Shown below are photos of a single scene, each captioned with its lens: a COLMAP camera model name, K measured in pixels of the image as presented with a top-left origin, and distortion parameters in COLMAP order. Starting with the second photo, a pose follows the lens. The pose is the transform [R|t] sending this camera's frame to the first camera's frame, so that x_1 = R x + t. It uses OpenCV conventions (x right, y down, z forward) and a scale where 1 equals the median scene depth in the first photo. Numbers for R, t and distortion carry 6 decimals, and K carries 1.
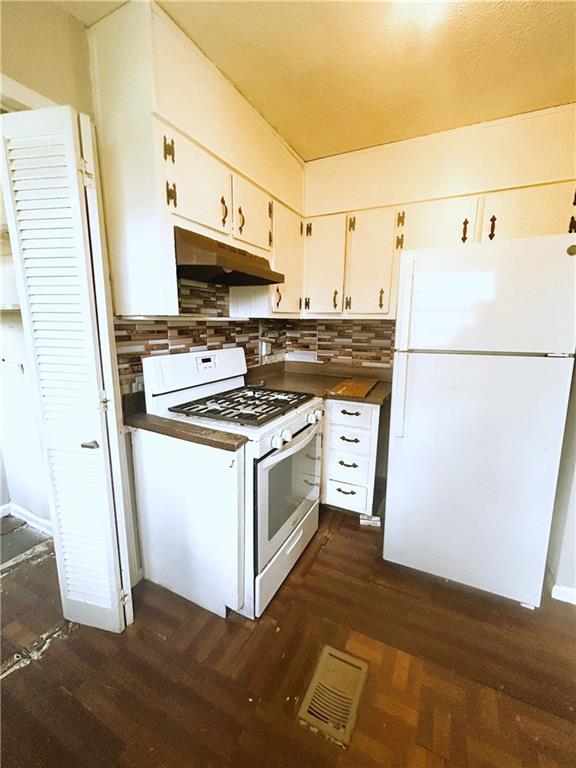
lens RADIAL K [[345.2, 0, 288.0], [0, 345.2, 384.0], [0, 0, 1]] dist [0.008194, 0.000099]
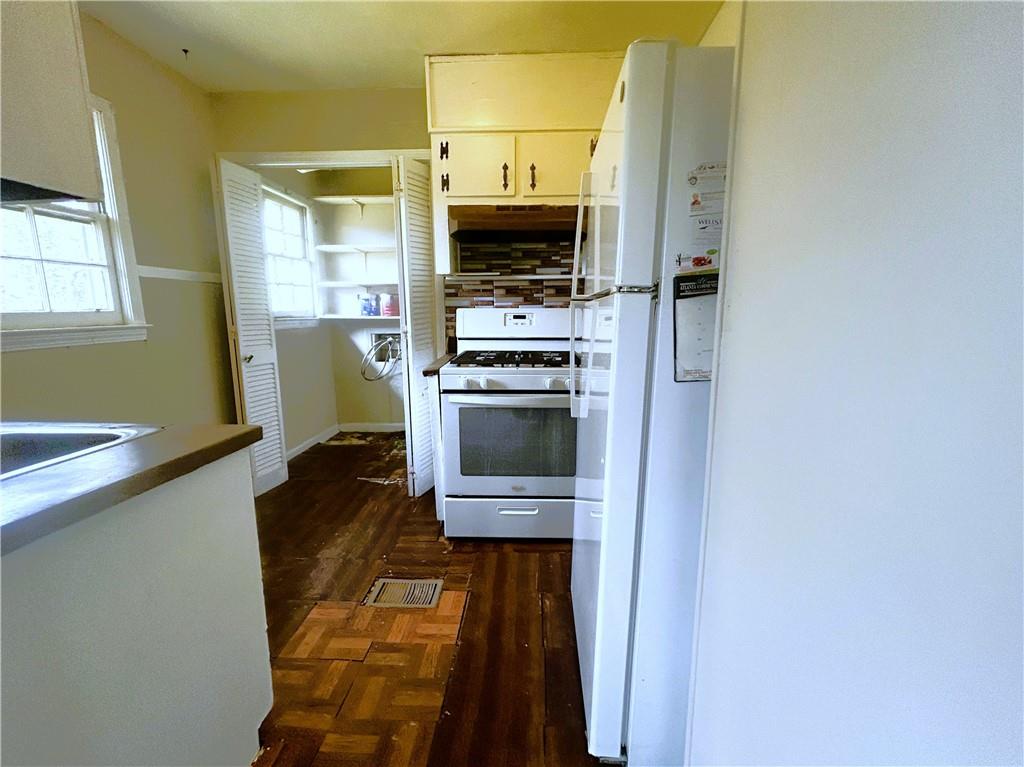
lens RADIAL K [[458.9, 0, 512.0], [0, 458.9, 383.5], [0, 0, 1]] dist [-0.001166, -0.000035]
pose [[0.382943, 0.141032, -0.912943, 1.168123], [-0.159544, 0.983524, 0.085013, 0.016851], [0.909890, 0.113099, 0.399134, 0.486111]]
